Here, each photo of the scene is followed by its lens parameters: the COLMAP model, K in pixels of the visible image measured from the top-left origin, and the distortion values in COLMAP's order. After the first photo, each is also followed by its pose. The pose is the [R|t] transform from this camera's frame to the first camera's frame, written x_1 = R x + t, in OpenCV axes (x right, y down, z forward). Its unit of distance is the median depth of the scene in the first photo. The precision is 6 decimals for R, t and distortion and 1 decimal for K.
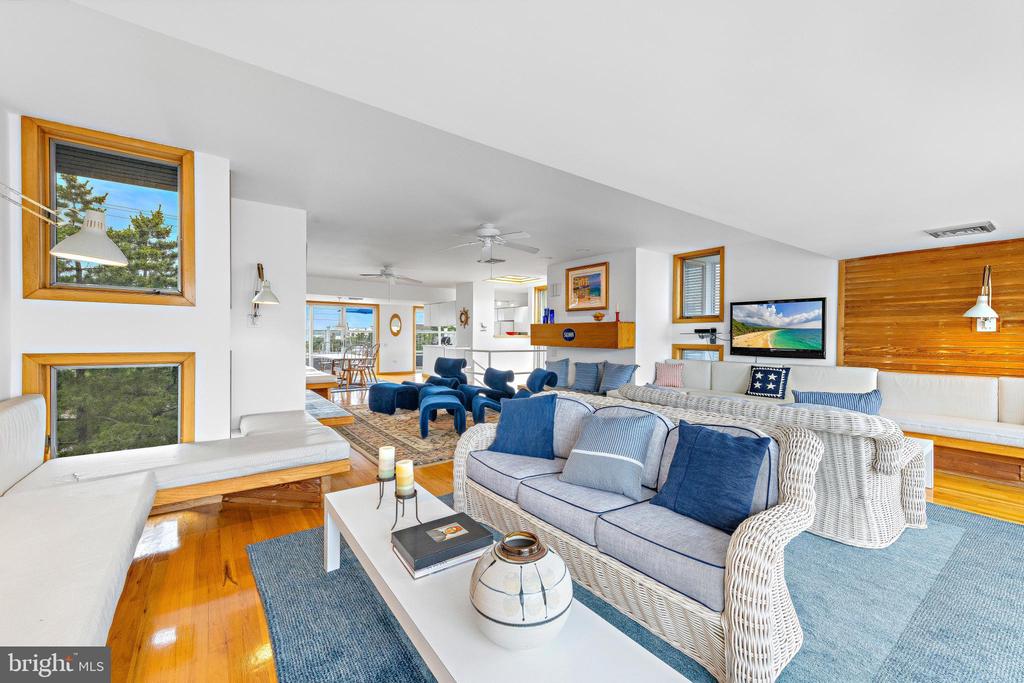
lens RADIAL K [[410.2, 0, 512.0], [0, 410.2, 341.5], [0, 0, 1]] dist [0.000000, -0.000005]
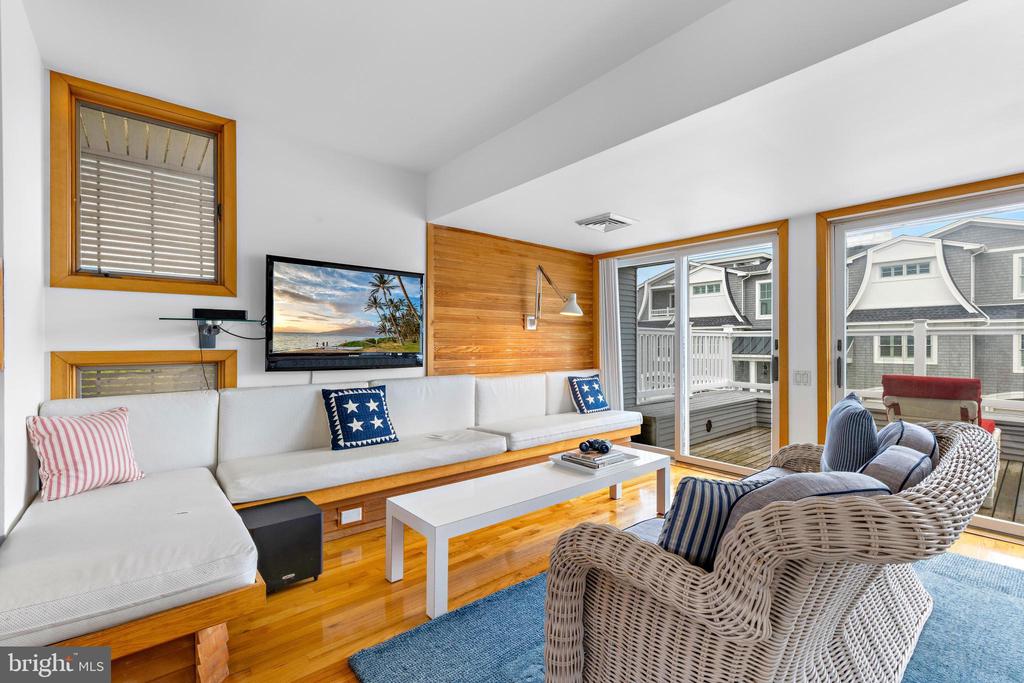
lens RADIAL K [[456.7, 0, 512.0], [0, 456.7, 341.5], [0, 0, 1]] dist [0.003307, 0.000174]
pose [[-0.075074, -0.004240, 0.997169, 0.011187], [0.008024, 0.999956, 0.004856, -0.000094], [-0.997146, 0.008366, -0.075037, 0.613553]]
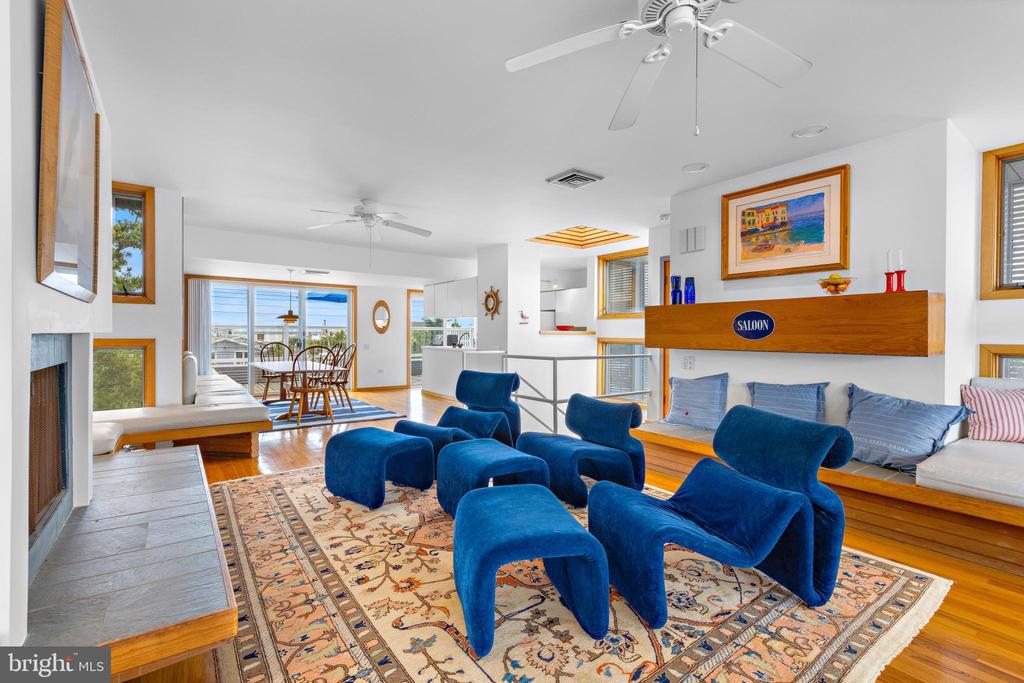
lens RADIAL K [[456.7, 0, 512.0], [0, 456.7, 341.5], [0, 0, 1]] dist [0.003307, 0.000174]
pose [[0.999979, -0.003793, 0.005196, -0.129409], [0.003794, 0.999993, -0.000160, 0.001267], [-0.005196, 0.000180, 0.999986, 0.441282]]
